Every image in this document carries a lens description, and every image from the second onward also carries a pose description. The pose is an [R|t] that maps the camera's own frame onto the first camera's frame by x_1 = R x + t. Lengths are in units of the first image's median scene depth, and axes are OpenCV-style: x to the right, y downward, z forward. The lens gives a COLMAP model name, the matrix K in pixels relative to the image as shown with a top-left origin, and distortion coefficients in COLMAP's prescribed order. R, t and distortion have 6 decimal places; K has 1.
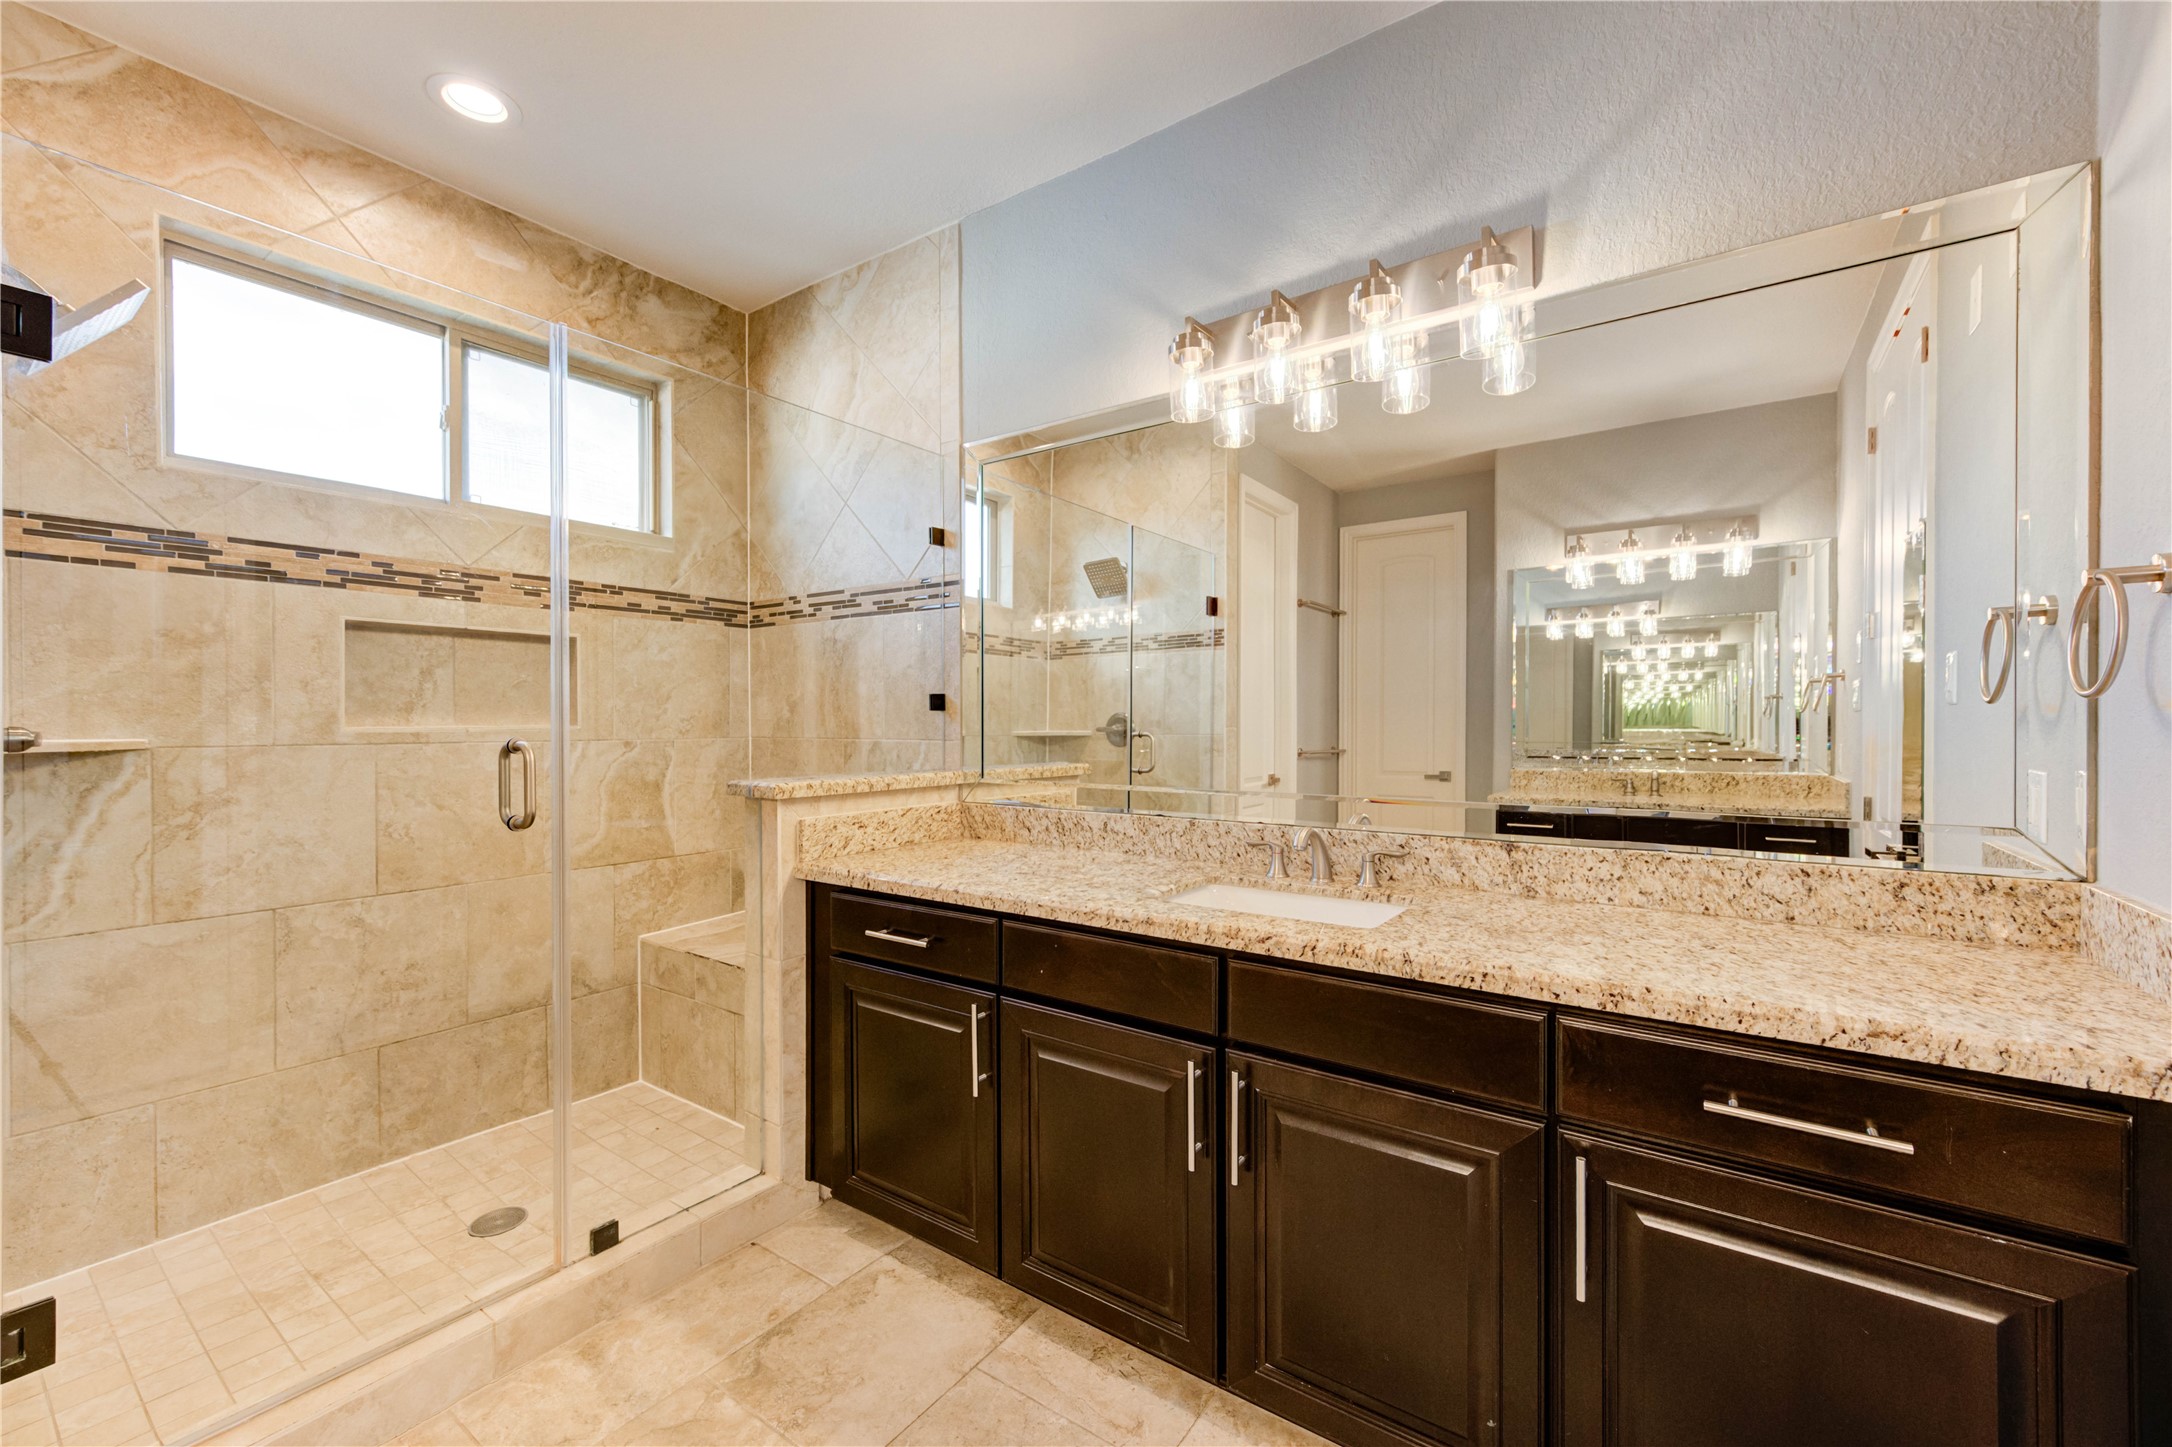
lens RADIAL K [[855.5, 0, 1092.6], [0, 855.5, 726.2], [0, 0, 1]] dist [0.001767, -0.001050]
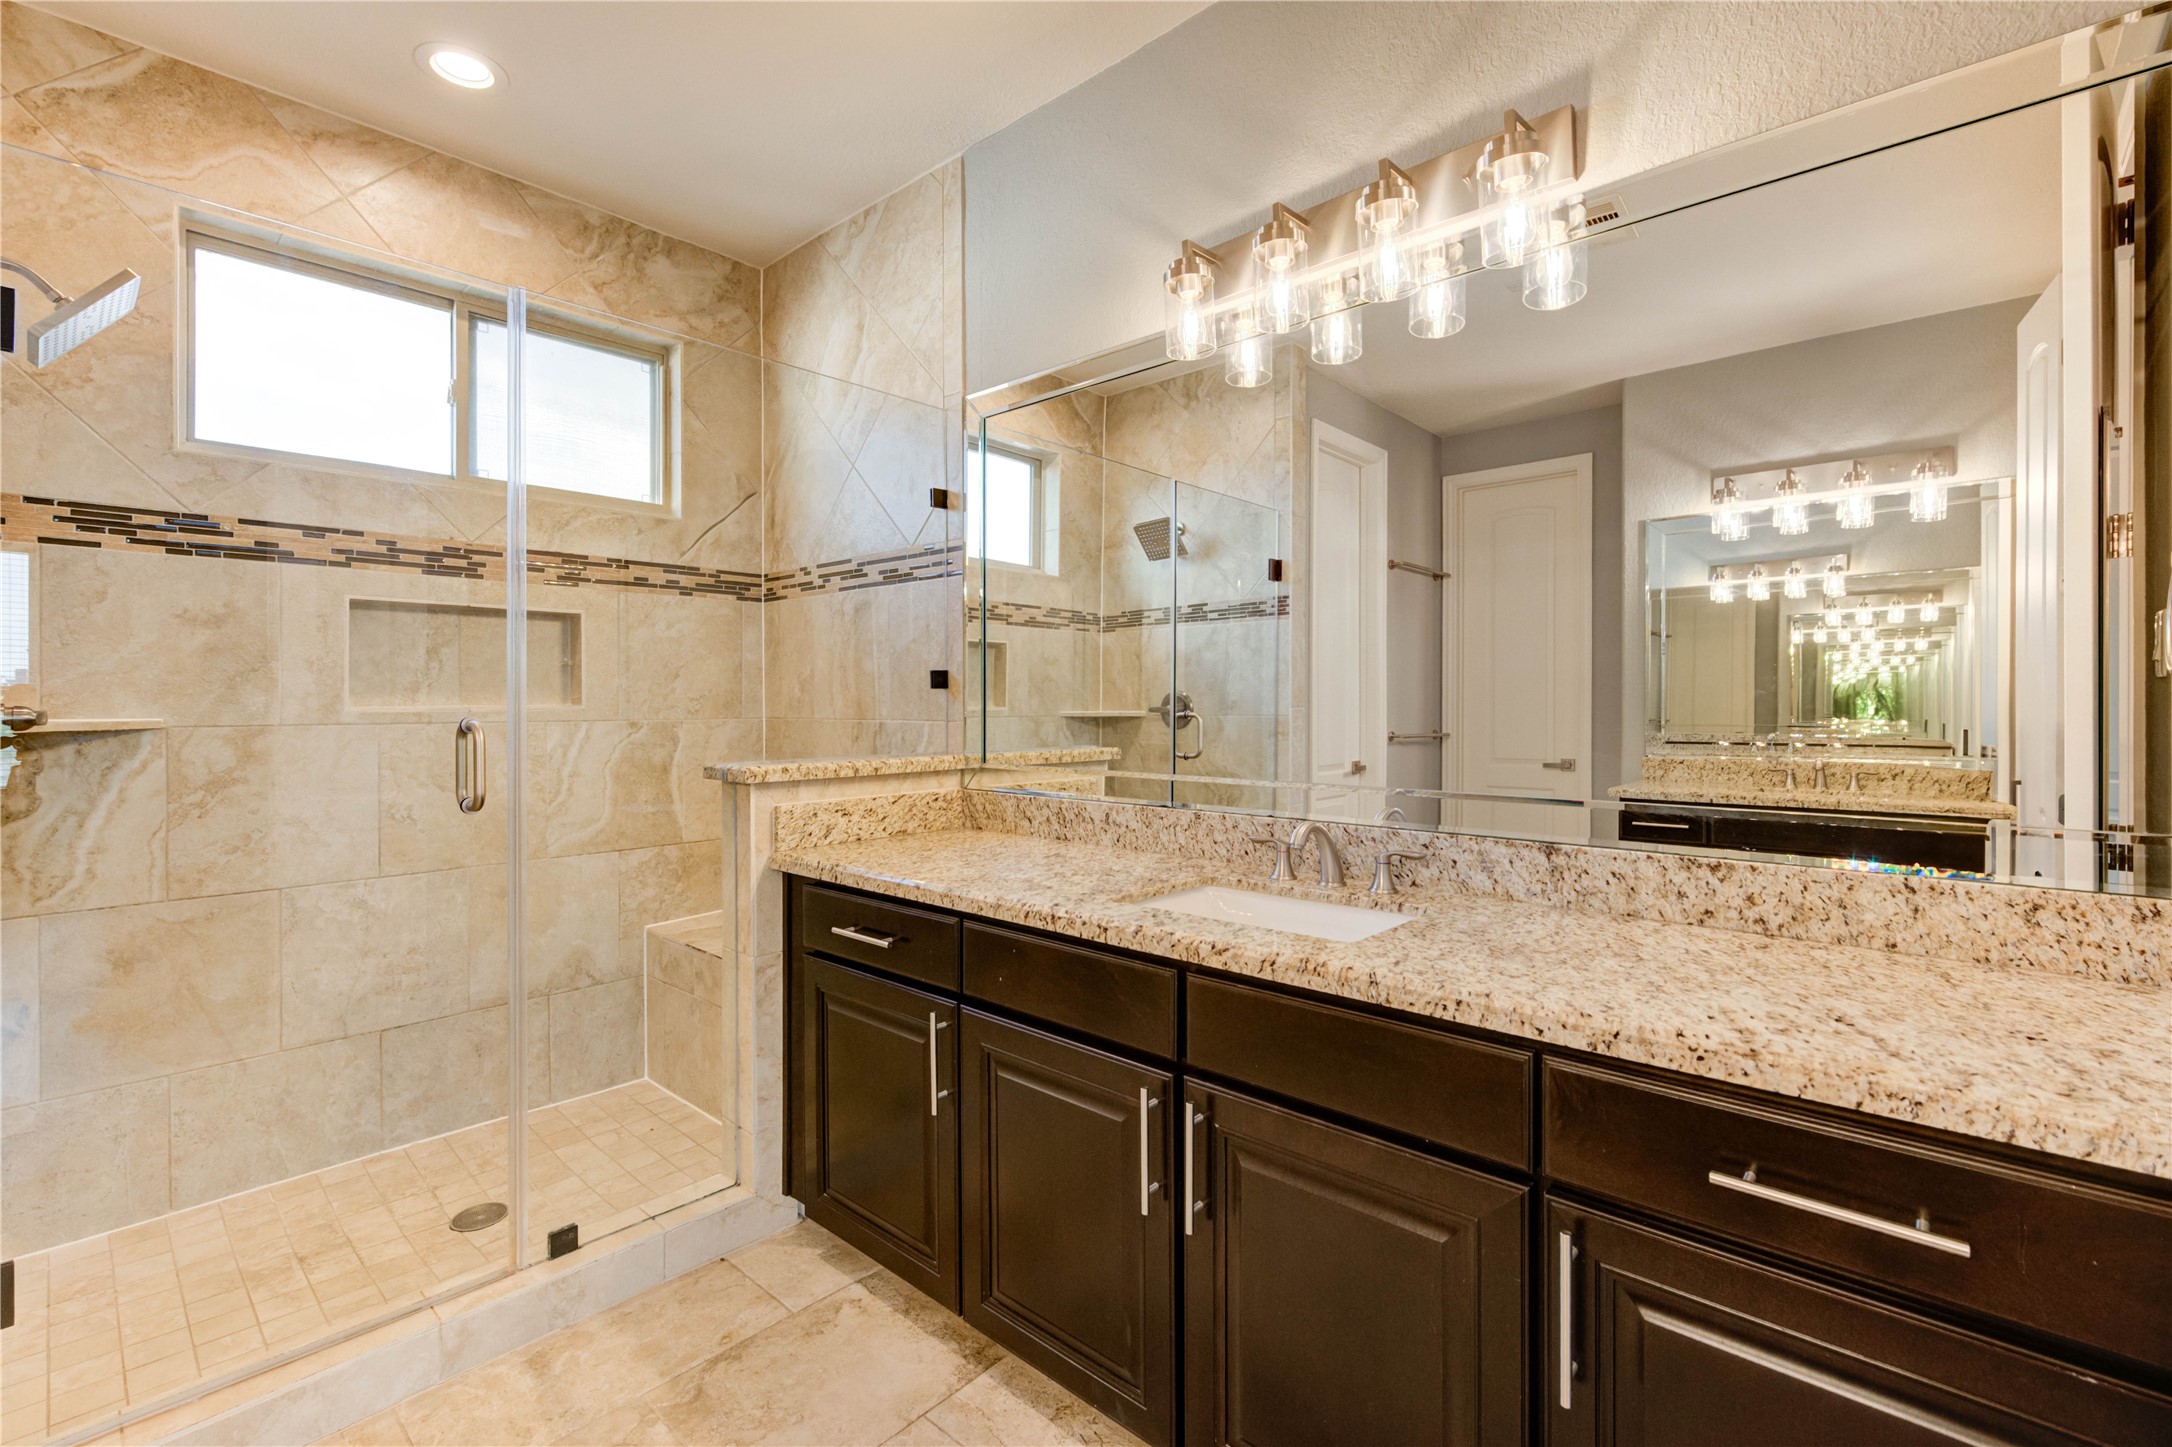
lens RADIAL K [[941.2, 0, 1080.7], [0, 941.2, 701.7], [0, 0, 1]] dist [0.001085, -0.003618]
pose [[0.992113, -0.001211, -0.125341, 0.114646], [0.000493, 0.999983, -0.005763, 0.001849], [0.125345, 0.005656, 0.992097, 0.025470]]
